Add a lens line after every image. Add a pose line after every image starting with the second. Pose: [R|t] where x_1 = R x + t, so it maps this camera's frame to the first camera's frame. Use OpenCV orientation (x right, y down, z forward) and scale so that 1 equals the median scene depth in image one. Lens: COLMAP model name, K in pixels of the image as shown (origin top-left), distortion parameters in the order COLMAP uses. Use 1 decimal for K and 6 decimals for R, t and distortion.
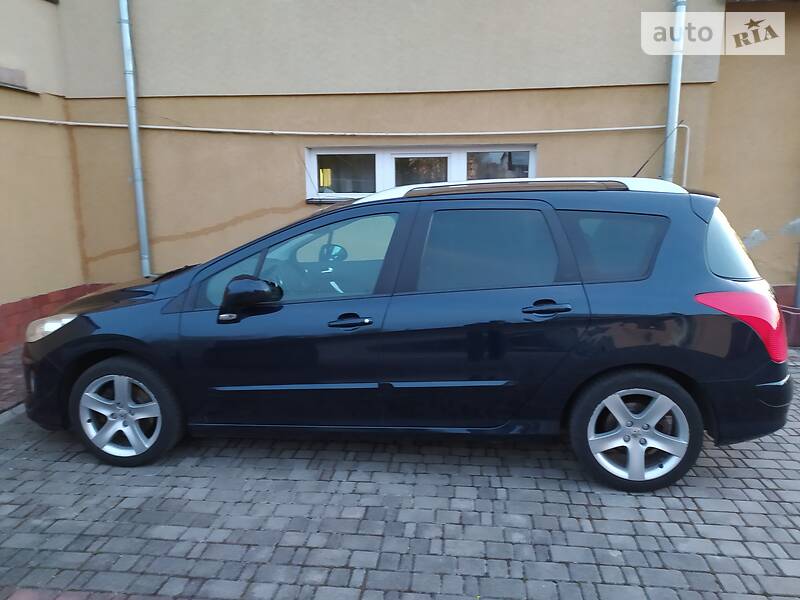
lens RADIAL K [[604.1, 0, 404.9], [0, 604.1, 297.9], [0, 0, 1]] dist [0.088853, -0.084616]
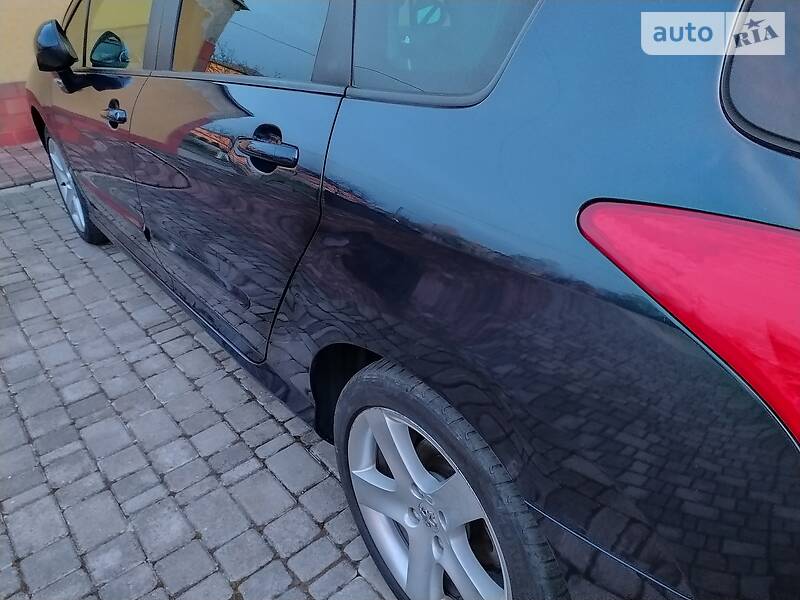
lens RADIAL K [[590.7, 0, 399.1], [0, 590.7, 298.2], [0, 0, 1]] dist [0.079137, -0.083169]
pose [[0.720224, 0.331095, -0.609634, 0.524275], [-0.108451, 0.921693, 0.372451, -0.043749], [0.685212, -0.202133, 0.699733, 0.718720]]
